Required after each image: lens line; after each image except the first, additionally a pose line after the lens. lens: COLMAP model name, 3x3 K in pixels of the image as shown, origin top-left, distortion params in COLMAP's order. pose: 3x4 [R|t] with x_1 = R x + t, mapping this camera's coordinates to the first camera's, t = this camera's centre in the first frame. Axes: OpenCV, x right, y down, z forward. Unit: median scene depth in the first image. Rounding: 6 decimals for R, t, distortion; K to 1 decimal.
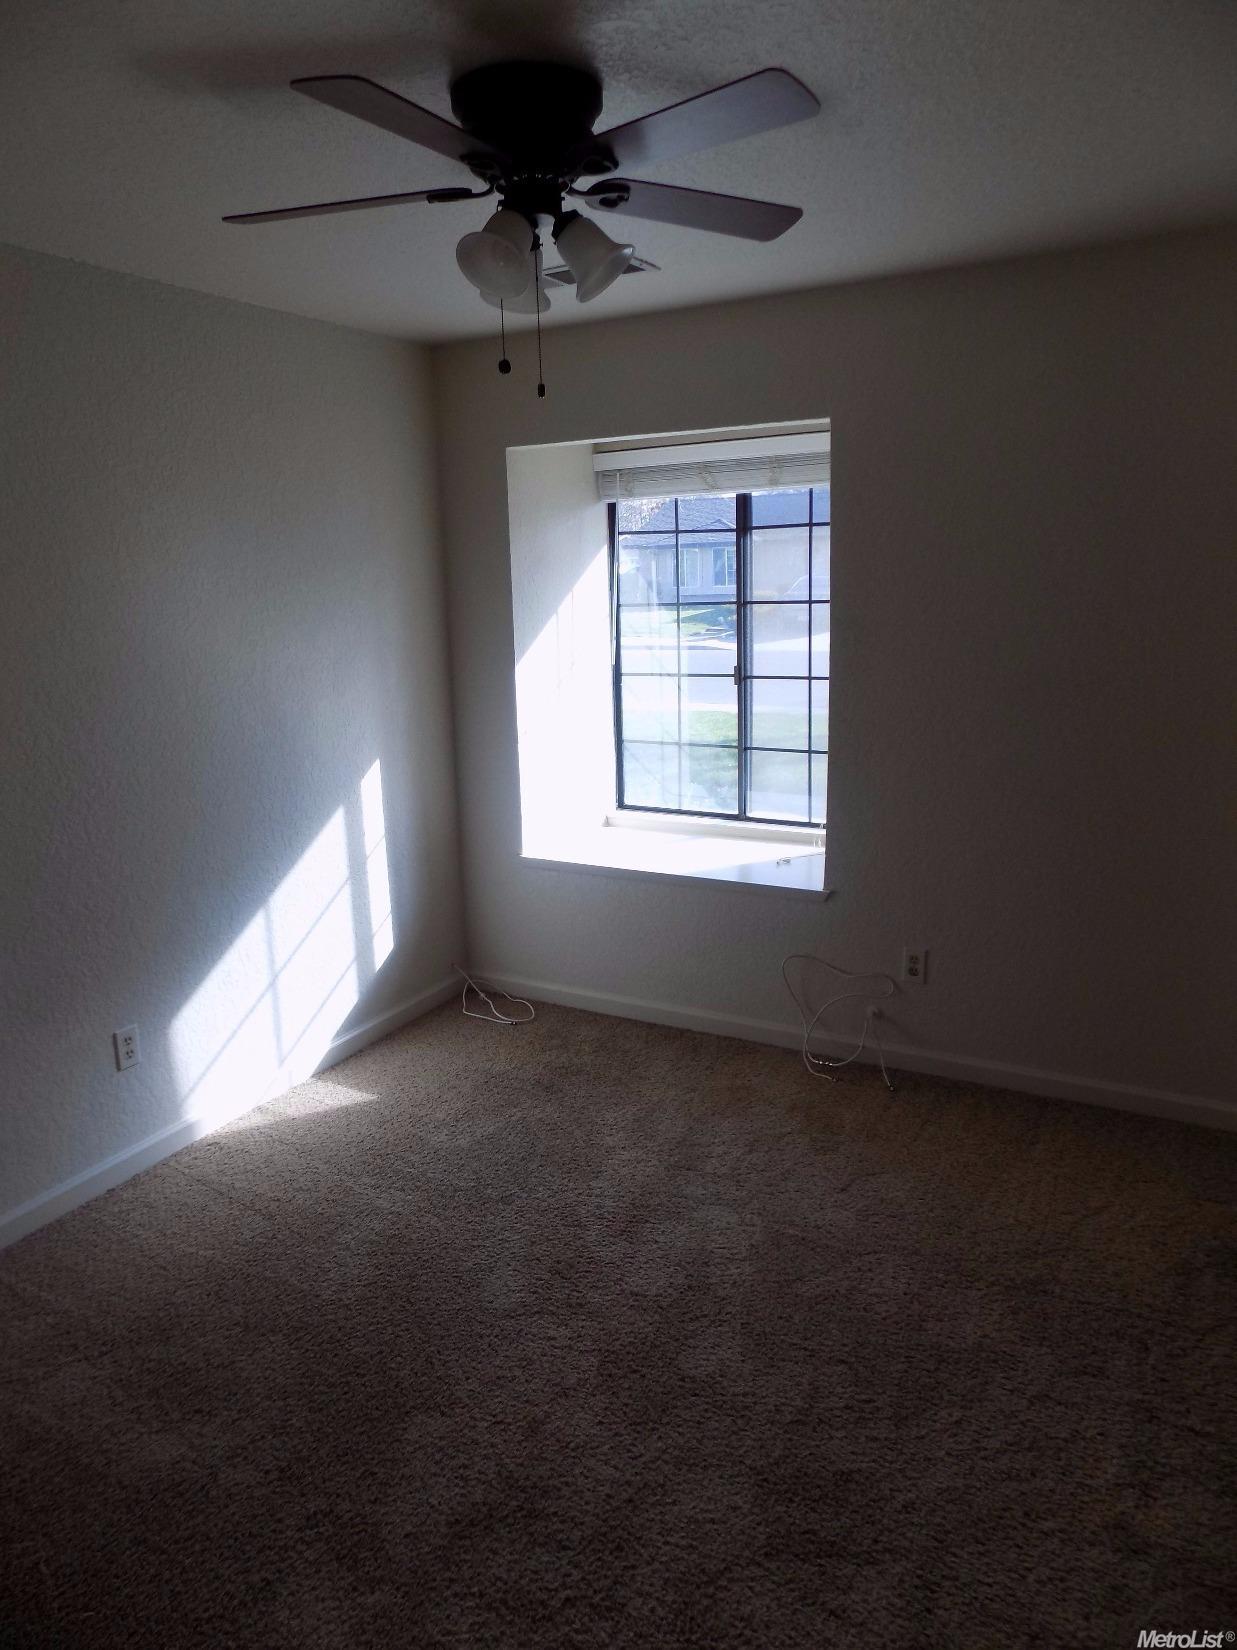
lens RADIAL K [[1140.4, 0, 622.0], [0, 1140.4, 822.5], [0, 0, 1]] dist [-0.007951, 0.000199]
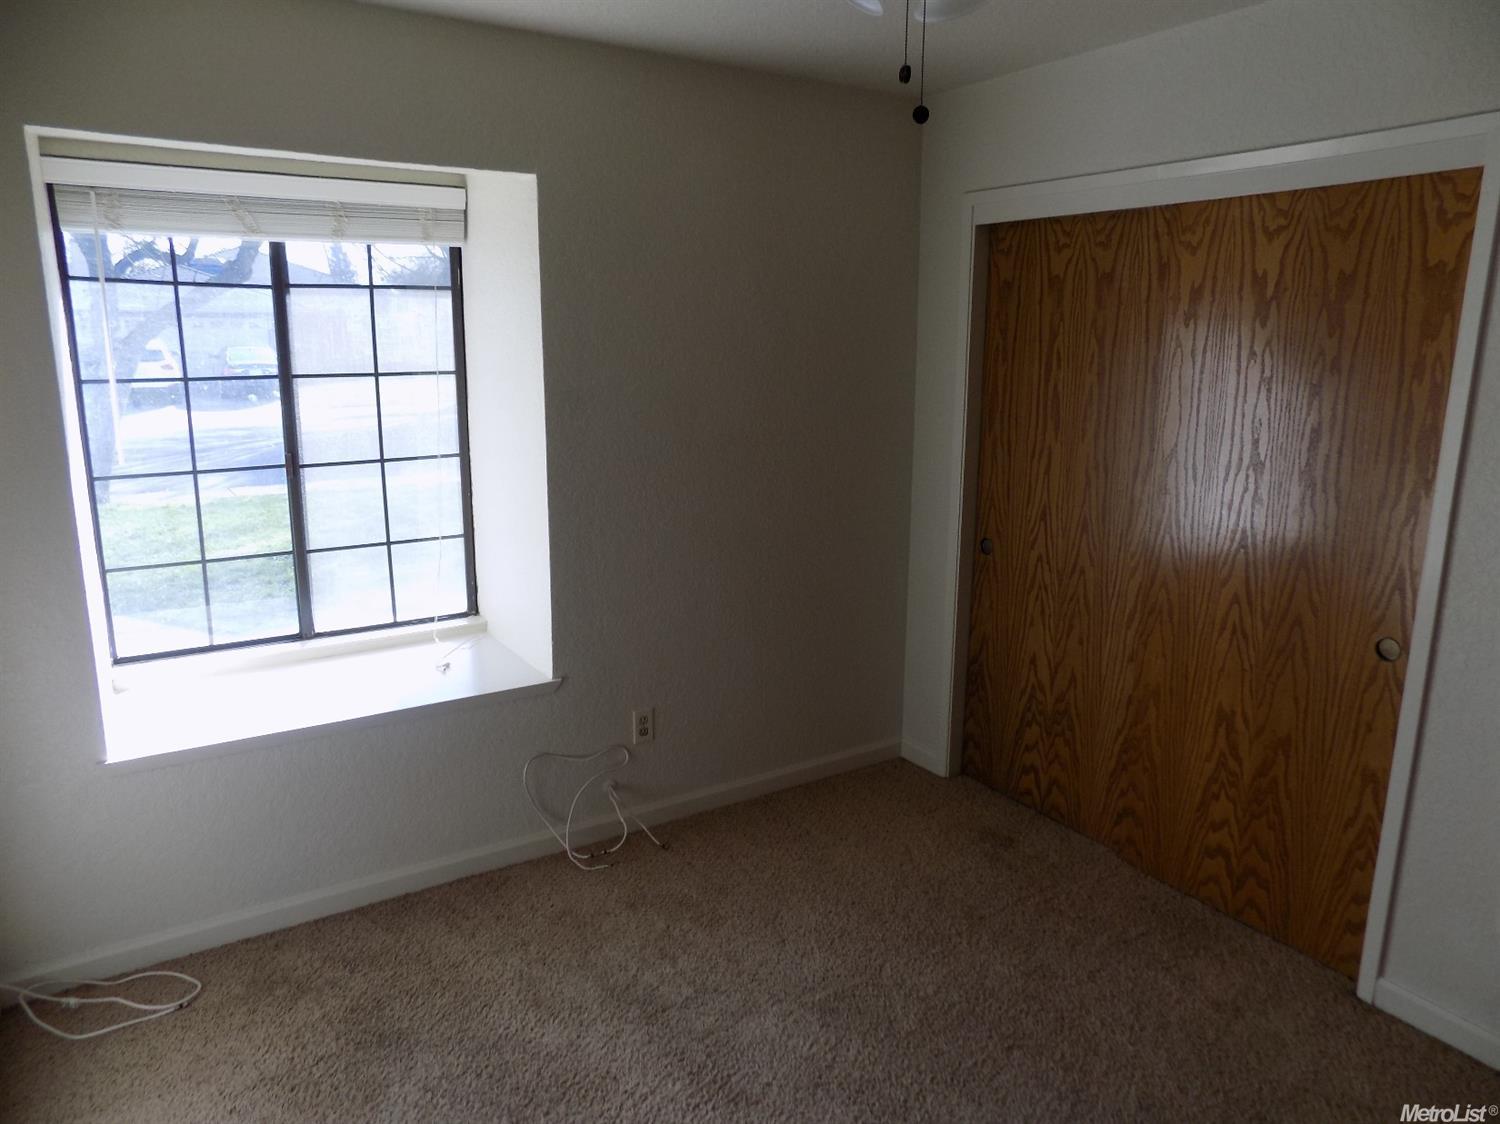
lens RADIAL K [[1011.3, 0, 757.2], [0, 1011.3, 560.6], [0, 0, 1]] dist [-0.064336, 0.056480]
pose [[0.462191, -0.167110, 0.870893, -0.451791], [0.169078, 0.980674, 0.098443, -0.090596], [-0.870513, 0.101749, 0.481513, 0.444501]]
